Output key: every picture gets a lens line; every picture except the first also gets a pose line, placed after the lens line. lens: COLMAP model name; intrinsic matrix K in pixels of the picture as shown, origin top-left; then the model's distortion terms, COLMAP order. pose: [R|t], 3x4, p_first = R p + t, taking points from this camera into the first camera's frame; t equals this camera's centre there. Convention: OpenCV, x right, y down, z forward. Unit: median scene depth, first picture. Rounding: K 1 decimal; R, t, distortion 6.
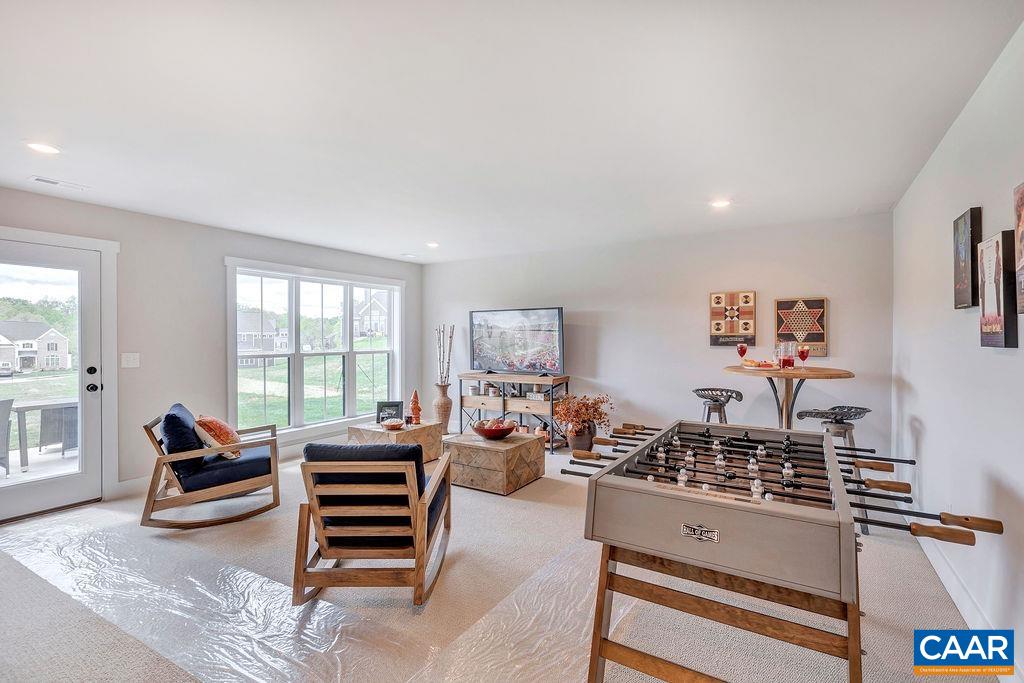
lens RADIAL K [[448.9, 0, 510.1], [0, 448.9, 338.8], [0, 0, 1]] dist [-0.000979, -0.000705]
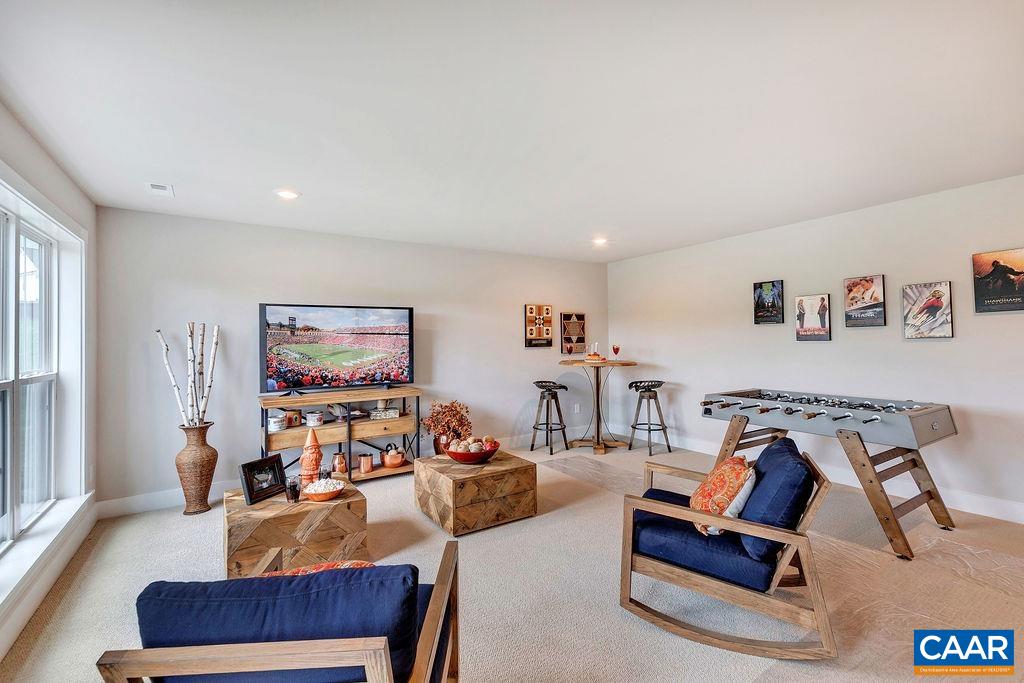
lens RADIAL K [[448.9, 0, 510.1], [0, 448.9, 338.8], [0, 0, 1]] dist [-0.000979, -0.000705]
pose [[0.421472, -0.003367, 0.906835, -0.661590], [0.012249, 0.999923, -0.001980, -0.005489], [-0.906759, 0.011942, 0.421480, 0.502665]]
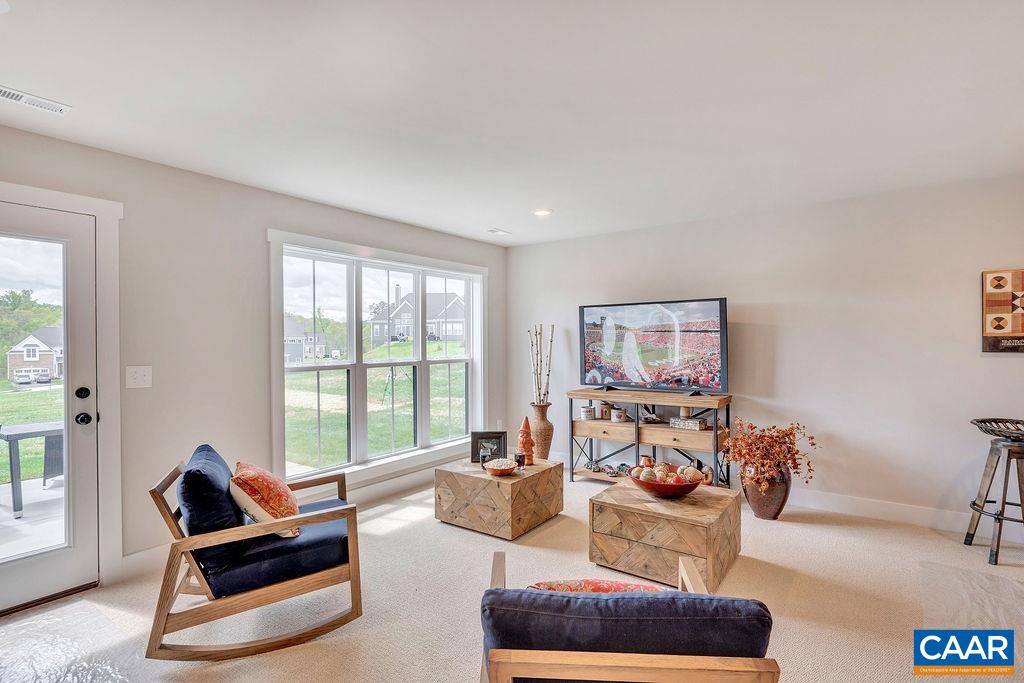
lens RADIAL K [[479.0, 0, 512.0], [0, 479.0, 341.5], [0, 0, 1]] dist [-0.008011, -0.000333]
pose [[0.997592, -0.004369, -0.069220, -0.183649], [0.004176, 0.999987, -0.002936, -0.001117], [0.069232, 0.002640, 0.997597, 0.252660]]
